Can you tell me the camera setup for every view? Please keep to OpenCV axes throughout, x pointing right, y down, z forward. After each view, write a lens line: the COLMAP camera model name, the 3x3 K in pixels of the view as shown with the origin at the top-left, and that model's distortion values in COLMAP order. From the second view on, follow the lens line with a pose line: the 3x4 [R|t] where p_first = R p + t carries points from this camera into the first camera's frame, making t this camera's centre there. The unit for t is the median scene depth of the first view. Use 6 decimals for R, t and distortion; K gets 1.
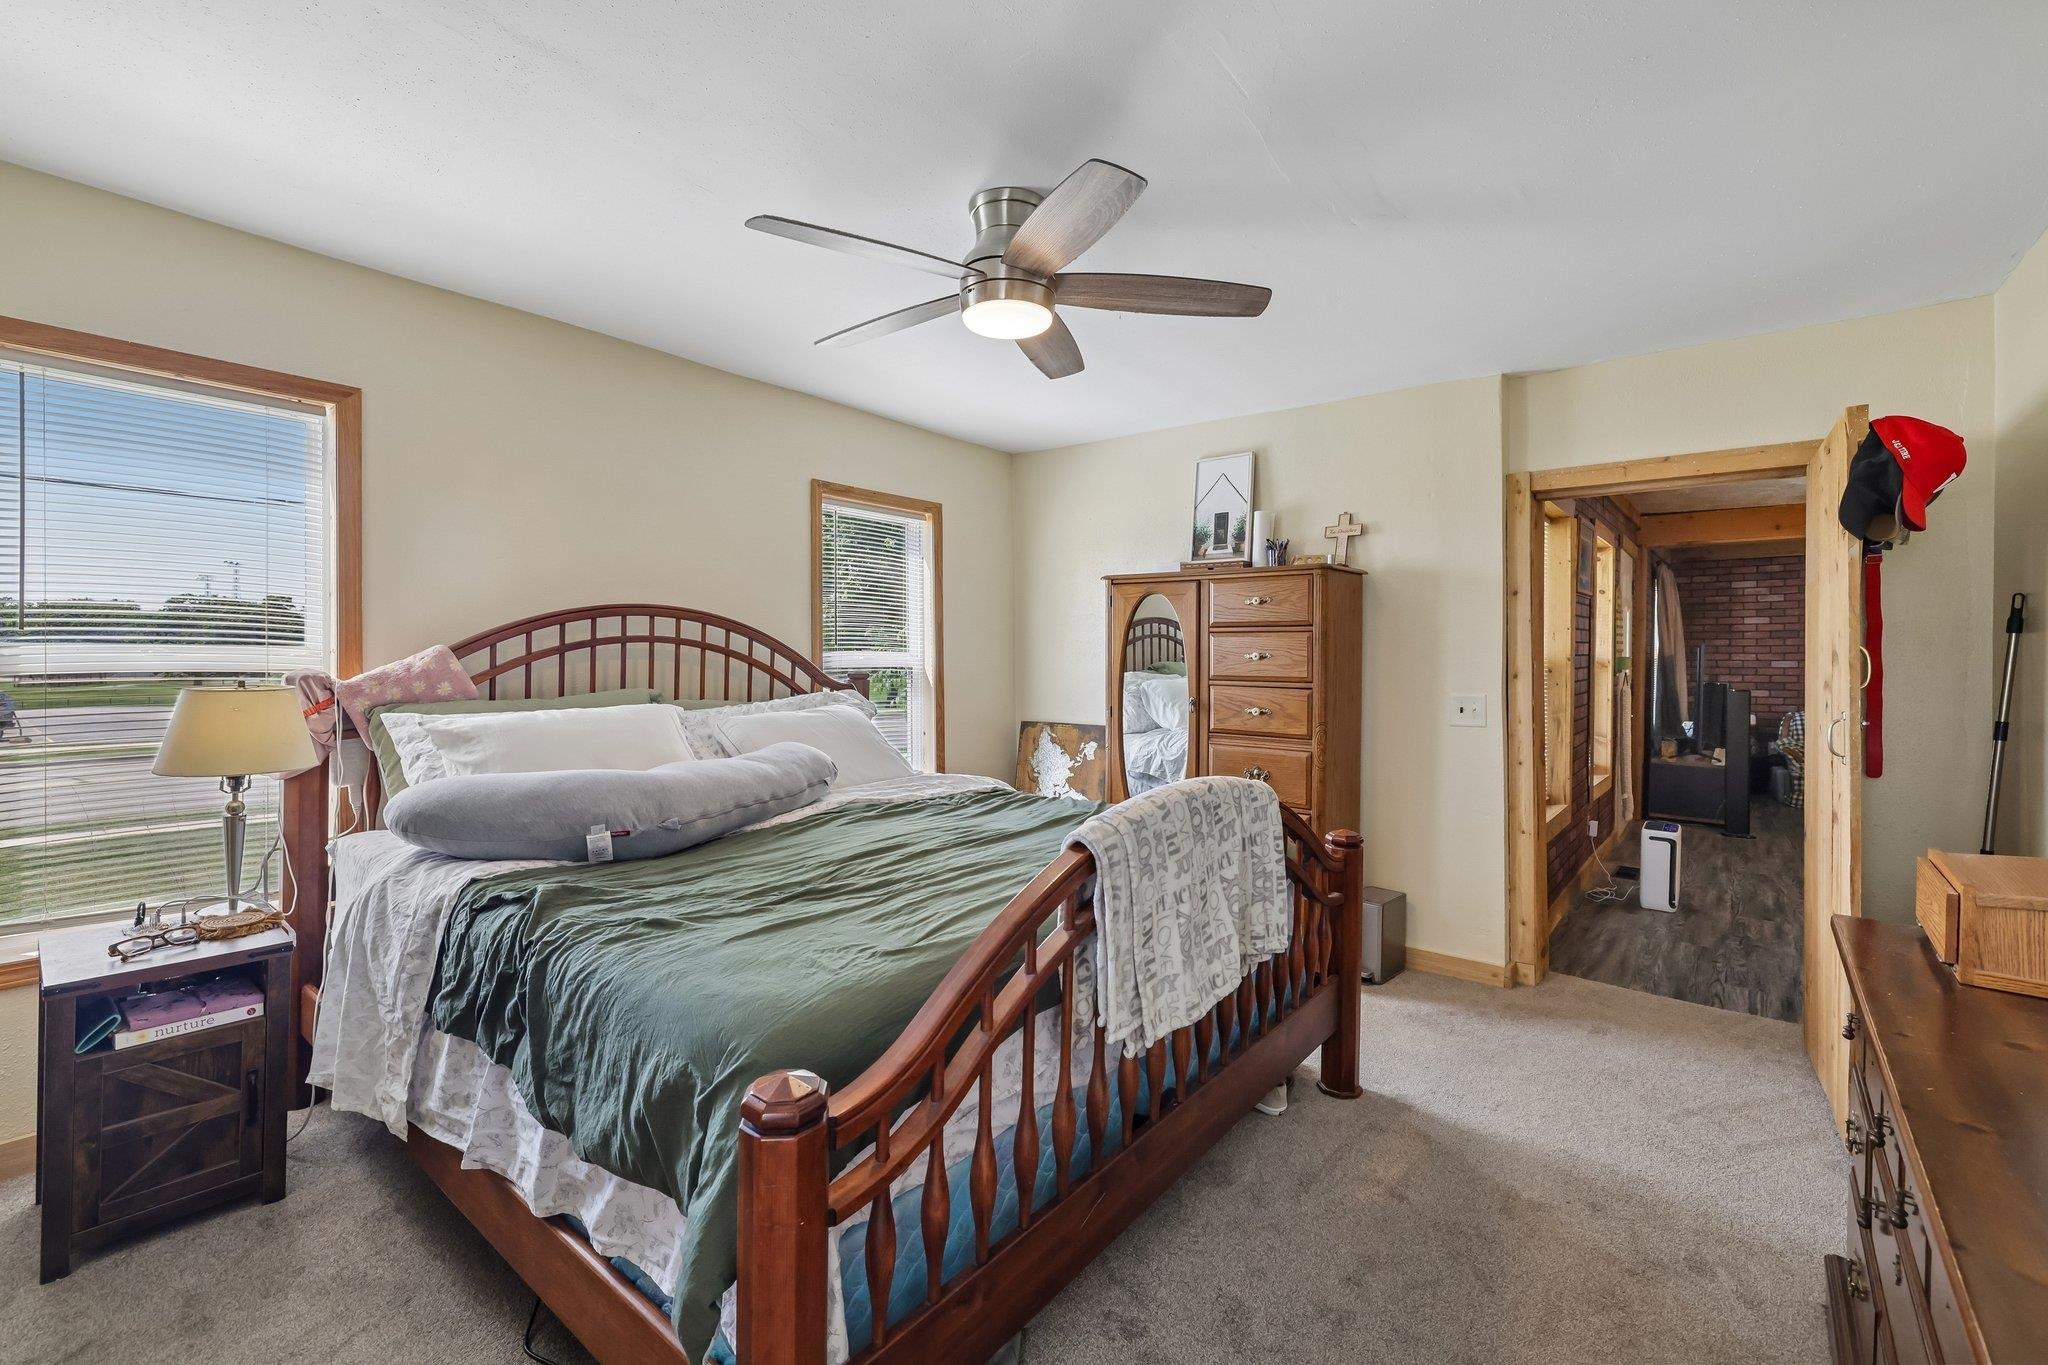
lens RADIAL K [[890.0, 0, 1027.2], [0, 890.0, 671.4], [0, 0, 1]] dist [0.000917, 0.000046]
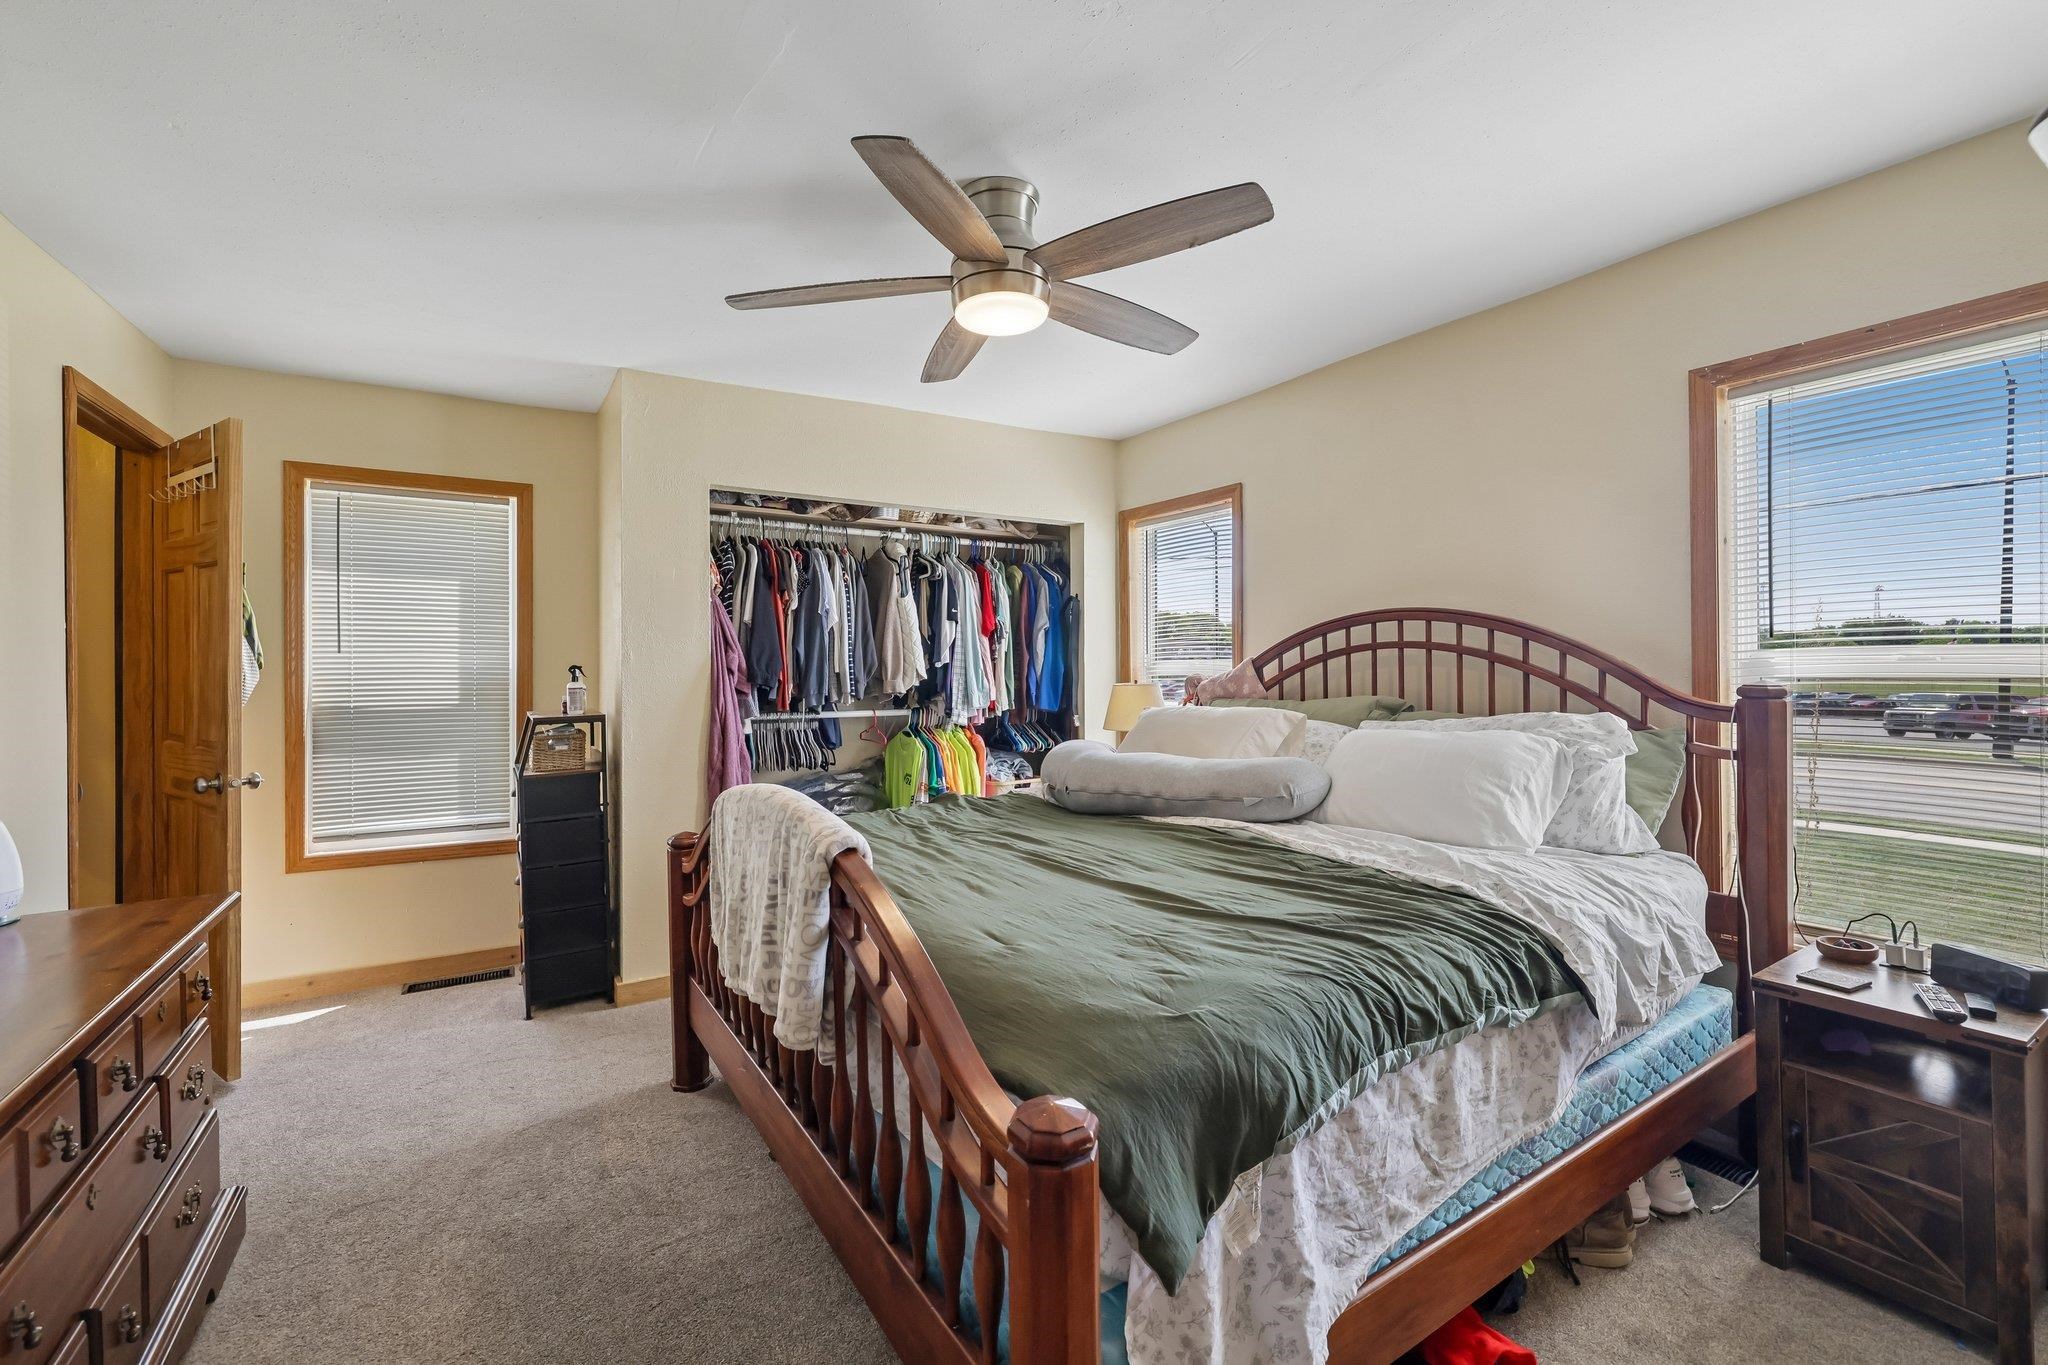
lens RADIAL K [[890.0, 0, 1028.7], [0, 890.0, 671.7], [0, 0, 1]] dist [0.000917, 0.000046]
pose [[-0.340952, -0.002644, -0.940077, 0.593104], [-0.014188, 0.999897, 0.002334, -0.004272], [0.939974, 0.014134, -0.340954, 0.939517]]
